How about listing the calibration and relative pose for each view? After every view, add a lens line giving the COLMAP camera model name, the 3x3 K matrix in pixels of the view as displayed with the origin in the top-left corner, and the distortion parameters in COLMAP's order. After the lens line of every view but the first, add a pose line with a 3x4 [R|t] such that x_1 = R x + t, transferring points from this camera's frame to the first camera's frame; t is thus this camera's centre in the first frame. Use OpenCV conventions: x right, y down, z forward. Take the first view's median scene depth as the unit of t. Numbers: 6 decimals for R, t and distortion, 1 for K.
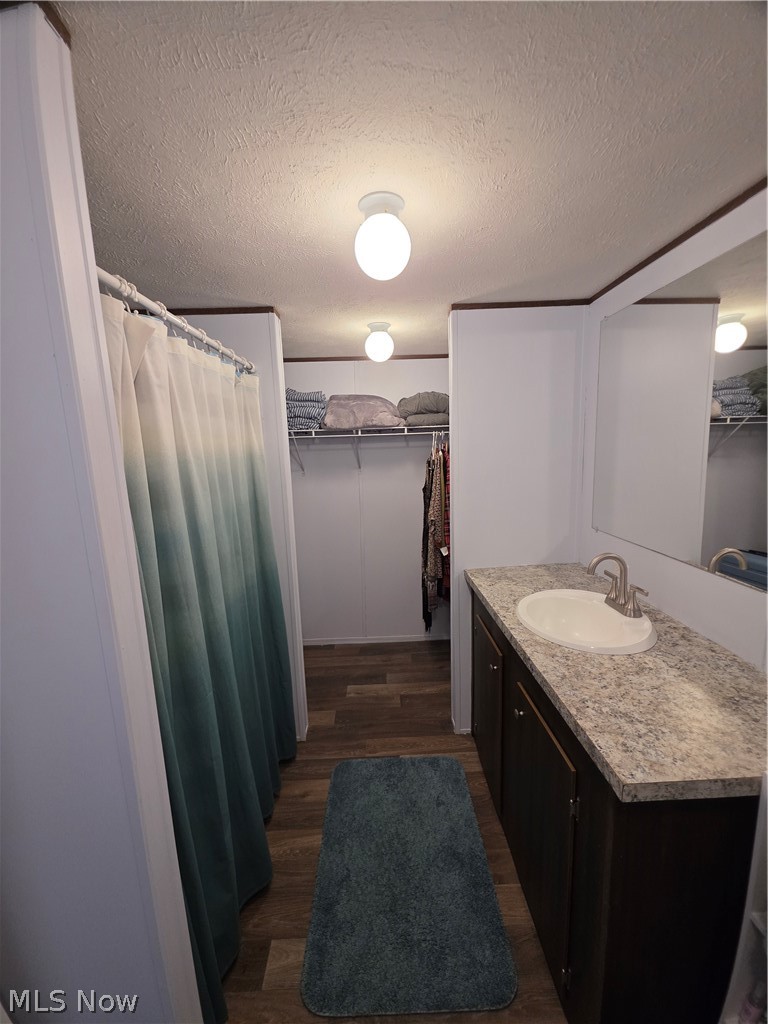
lens RADIAL K [[408.5, 0, 388.9], [0, 408.5, 508.5], [0, 0, 1]] dist [0.016064, -0.009735]
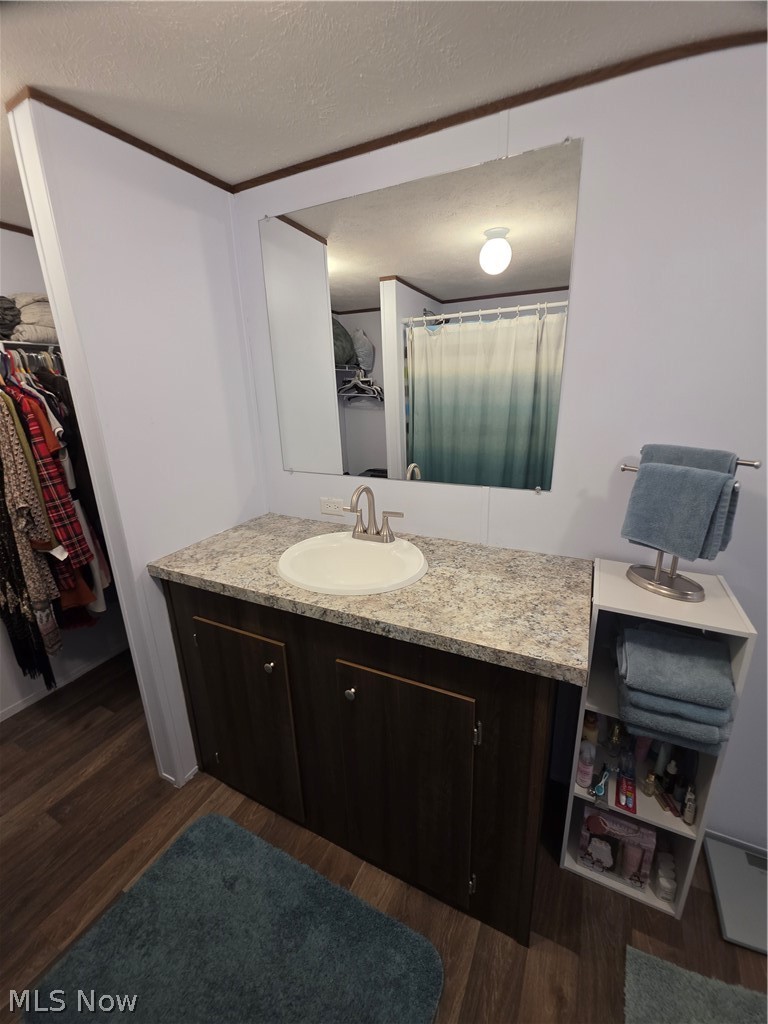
lens RADIAL K [[408.5, 0, 388.9], [0, 408.5, 508.5], [0, 0, 1]] dist [0.016064, -0.009735]
pose [[0.471122, -0.228459, 0.851968, -0.190557], [0.143672, 0.972853, 0.181427, -0.002142], [-0.870289, 0.036929, 0.491156, 0.361911]]
